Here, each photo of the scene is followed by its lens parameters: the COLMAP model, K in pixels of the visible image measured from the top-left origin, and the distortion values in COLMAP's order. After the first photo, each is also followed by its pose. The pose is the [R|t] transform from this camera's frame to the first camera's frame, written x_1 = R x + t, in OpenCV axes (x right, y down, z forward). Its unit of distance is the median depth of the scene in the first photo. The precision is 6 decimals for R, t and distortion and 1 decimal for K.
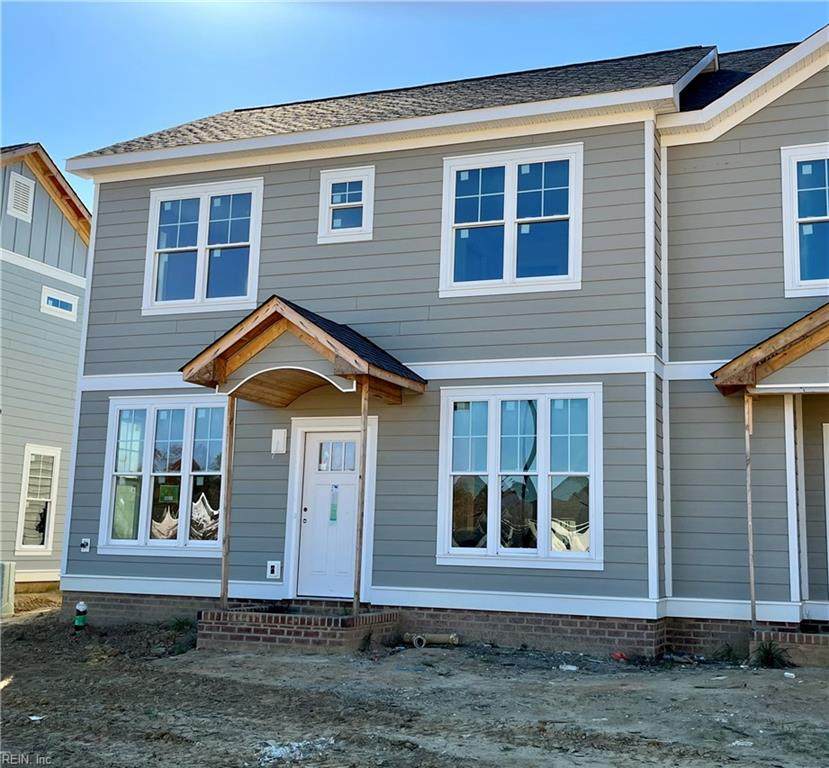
lens RADIAL K [[1042.8, 0, 450.6], [0, 1042.8, 372.5], [0, 0, 1]] dist [0.059034, 0.000000]
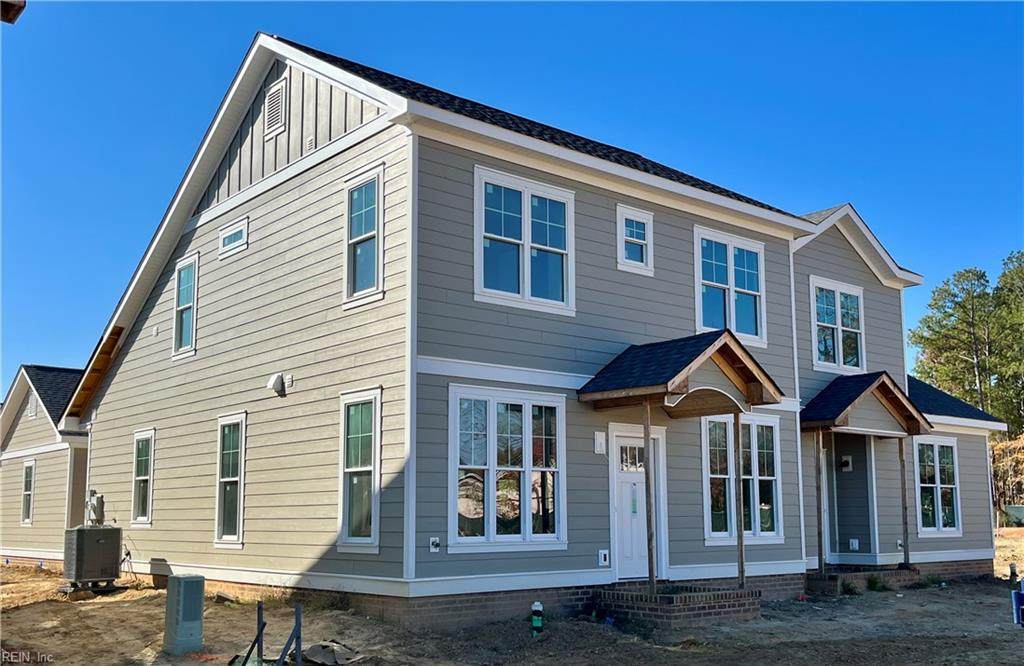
lens RADIAL K [[1043.0, 0, 542.4], [0, 1043.0, 379.9], [0, 0, 1]] dist [0.045044, 0.000000]
pose [[0.478680, 0.084507, 0.873913, -1.207746], [-0.127975, 0.991442, -0.025775, 0.037344], [-0.868613, -0.099501, 0.485399, 0.541448]]
